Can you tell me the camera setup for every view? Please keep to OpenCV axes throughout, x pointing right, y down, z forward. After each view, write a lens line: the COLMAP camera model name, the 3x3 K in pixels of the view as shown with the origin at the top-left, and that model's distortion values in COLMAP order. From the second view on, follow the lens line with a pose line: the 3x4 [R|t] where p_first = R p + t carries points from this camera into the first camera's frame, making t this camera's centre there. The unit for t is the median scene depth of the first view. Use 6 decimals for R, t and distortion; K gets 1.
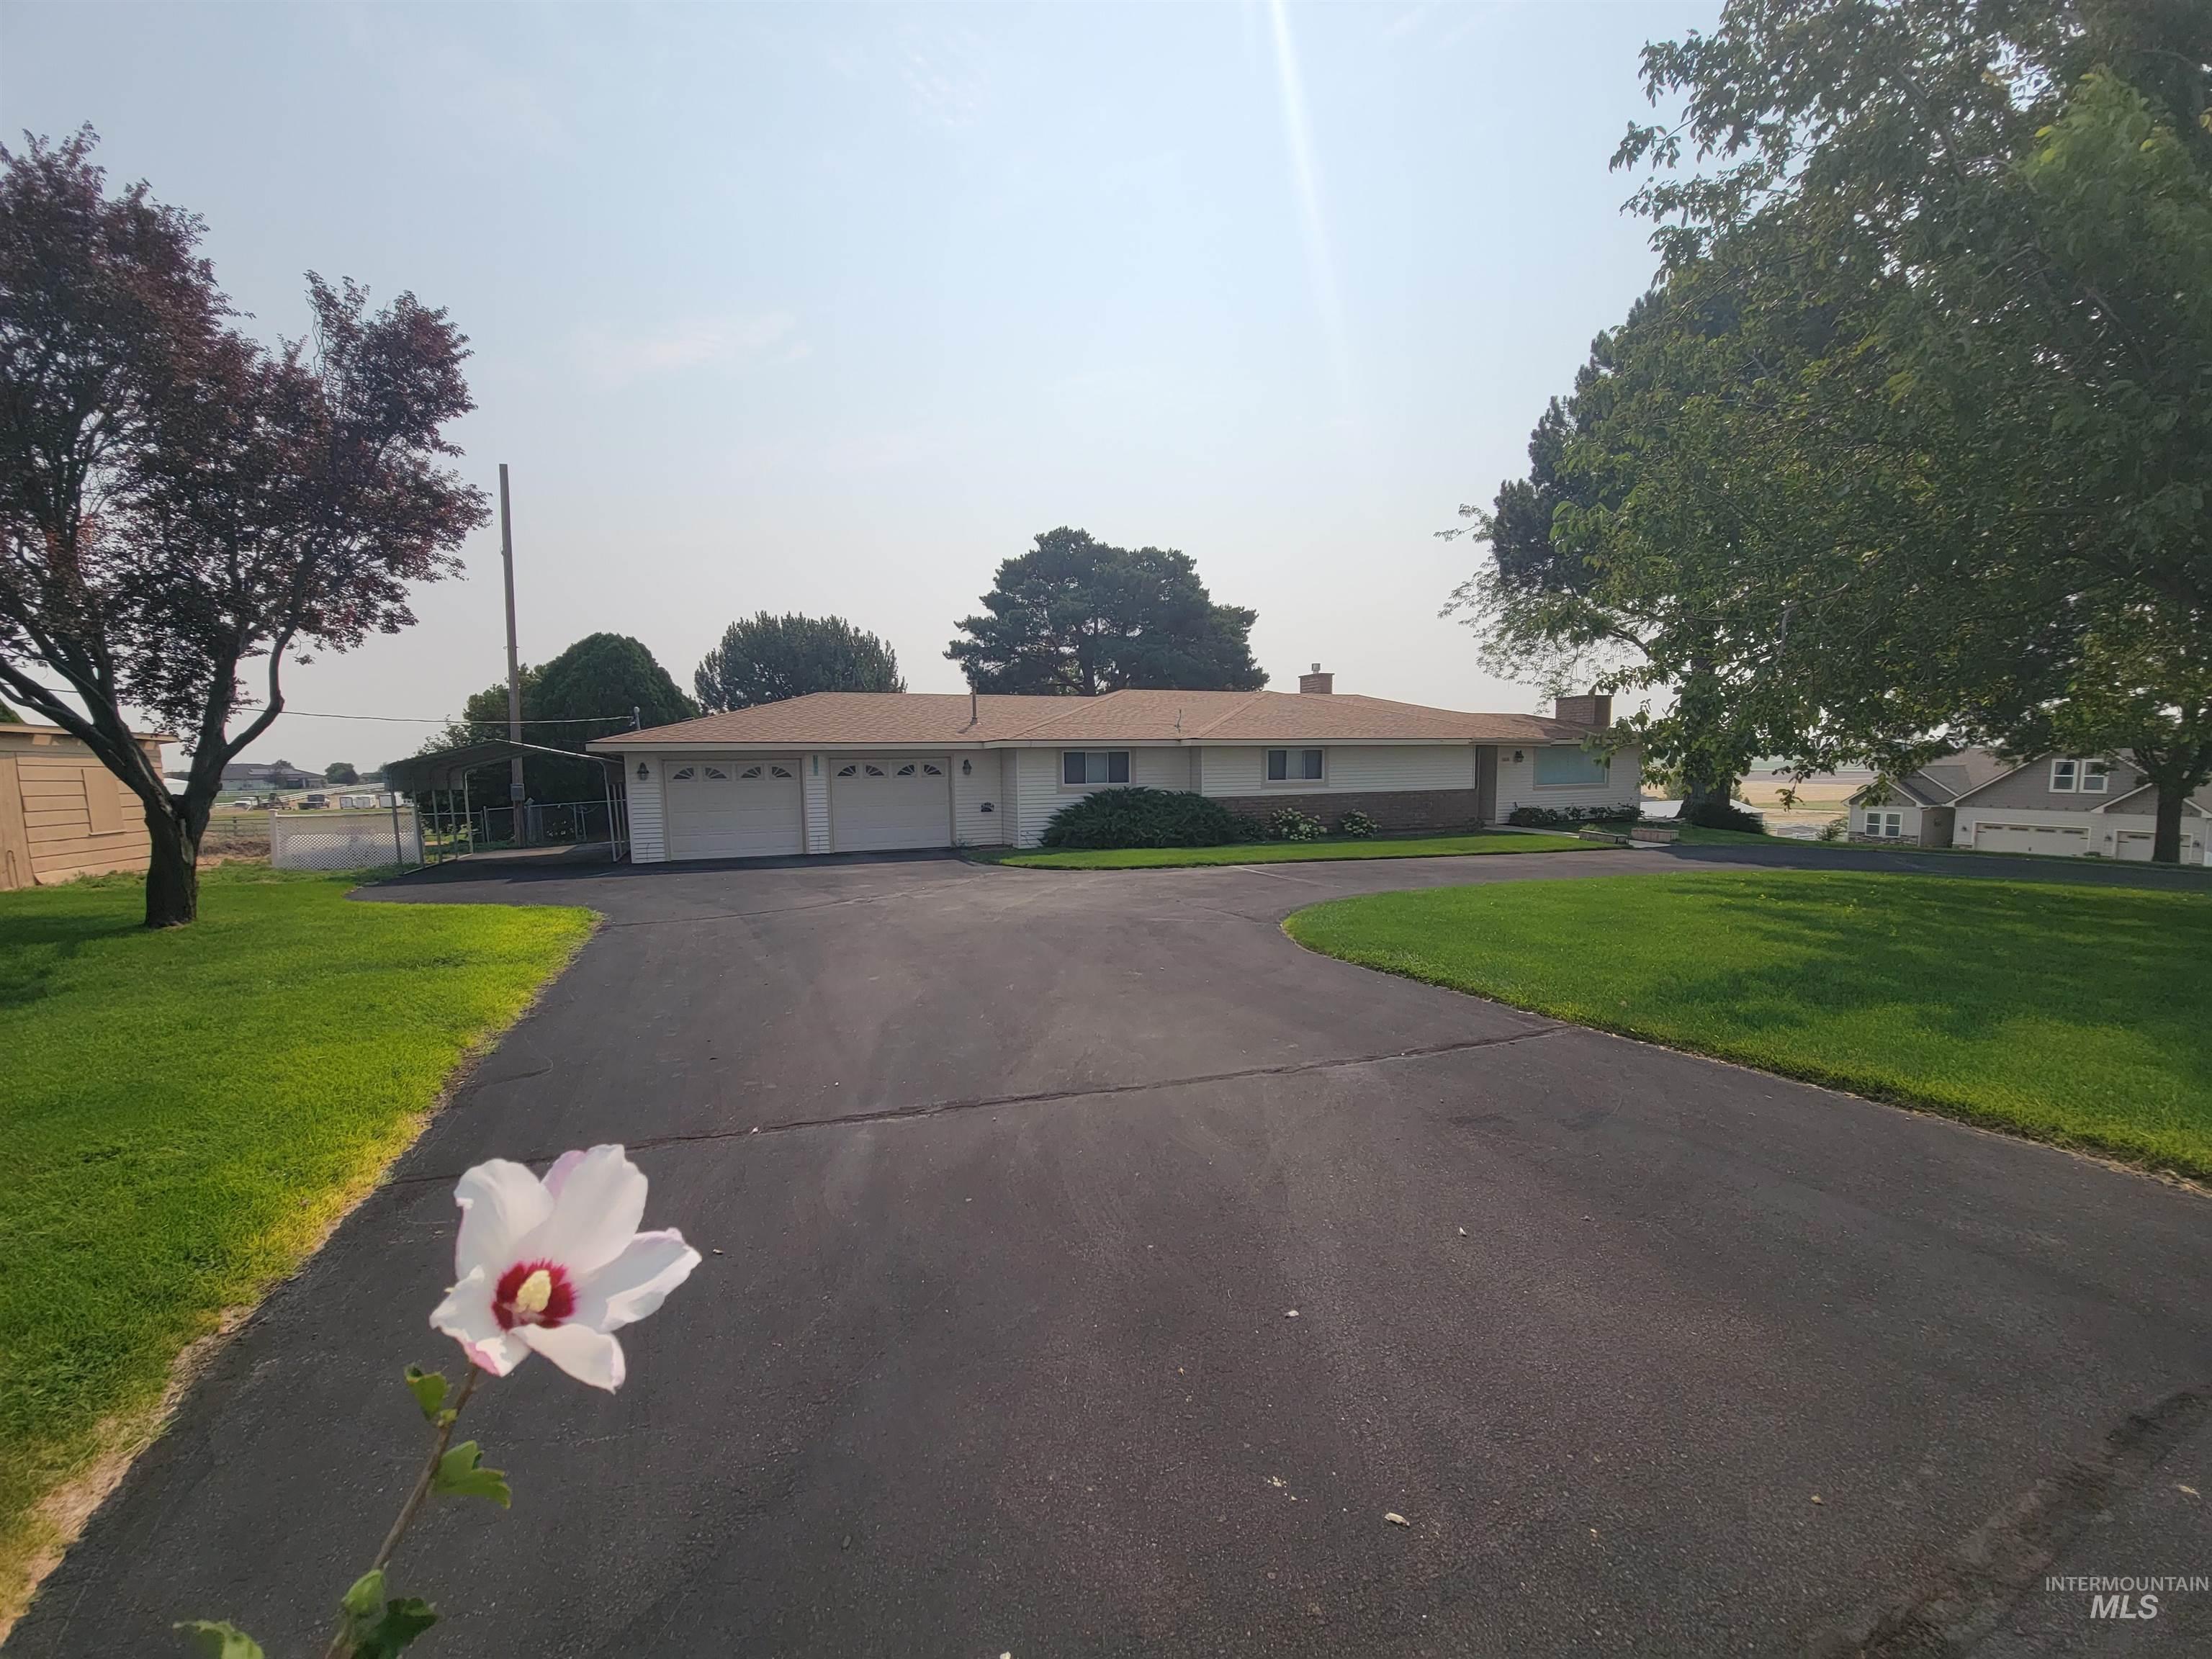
lens RADIAL K [[904.2, 0, 1107.8], [0, 904.2, 858.6], [0, 0, 1]] dist [0.001008, -0.007850]
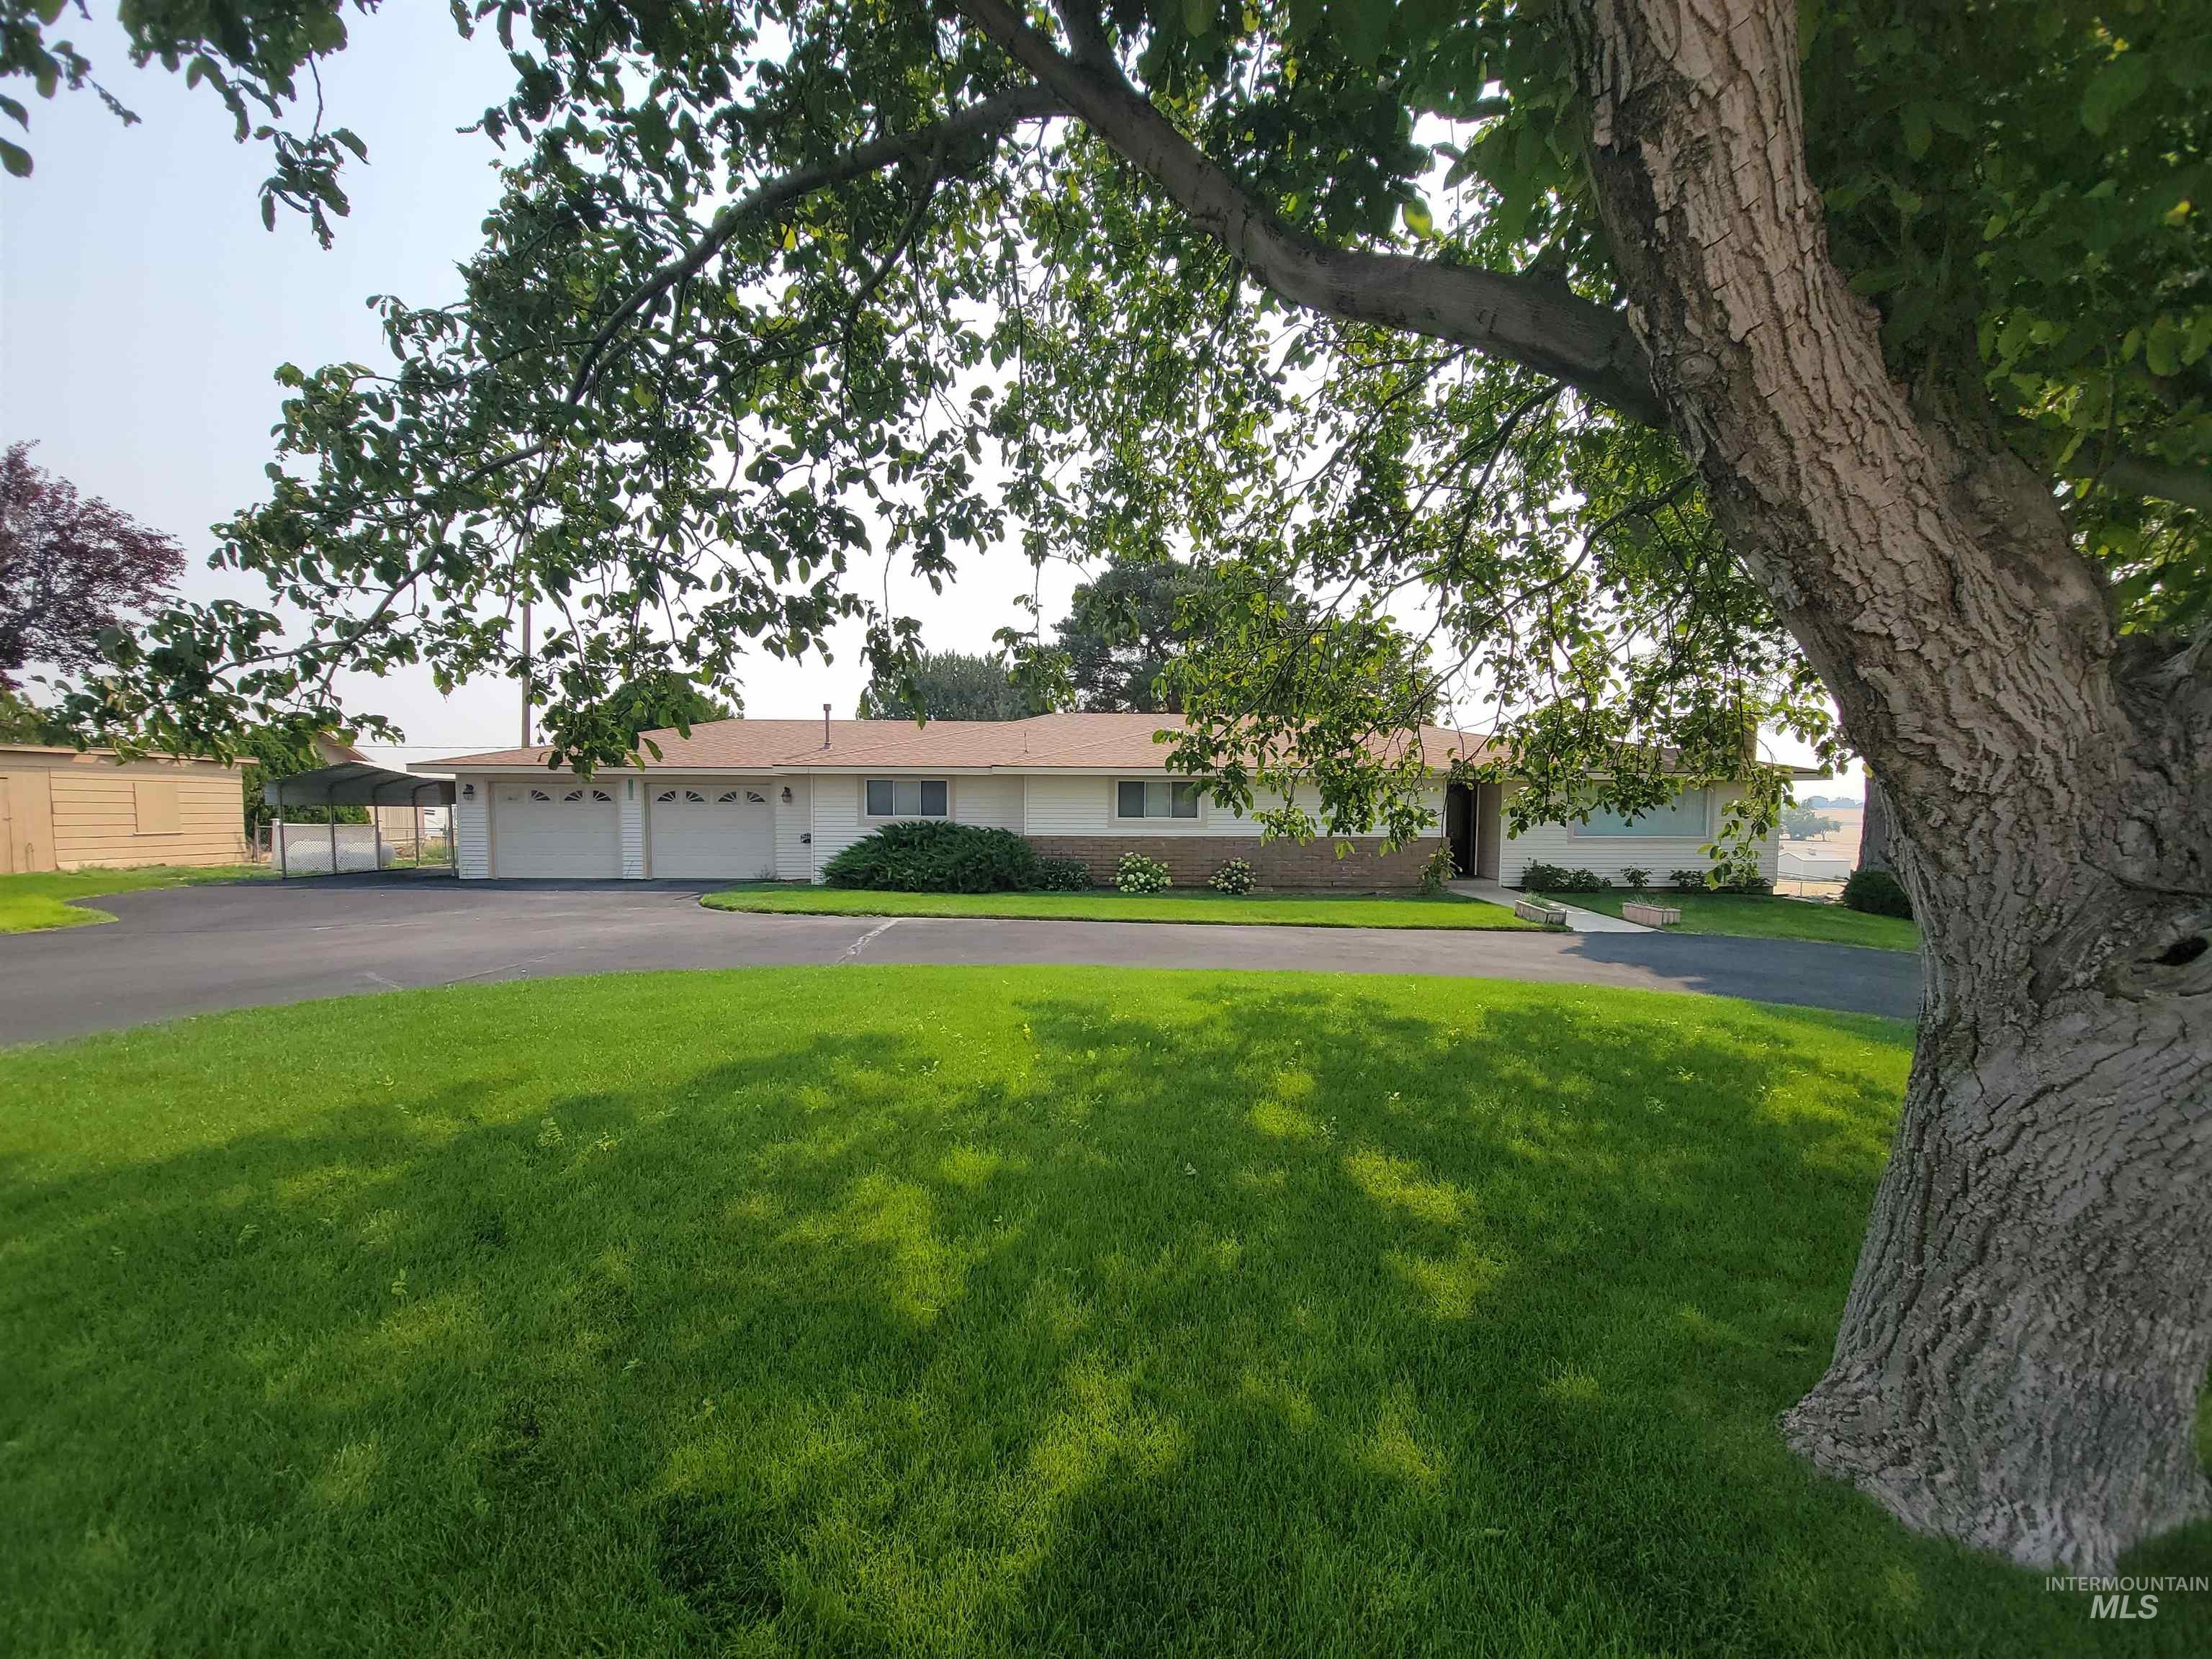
lens RADIAL K [[904.2, 0, 1107.8], [0, 904.2, 858.6], [0, 0, 1]] dist [0.001008, -0.007850]
pose [[0.933183, 0.044213, -0.356671, 0.488294], [-0.055778, 0.998196, -0.022200, -0.031823], [0.355047, 0.040611, 0.933966, 0.237479]]
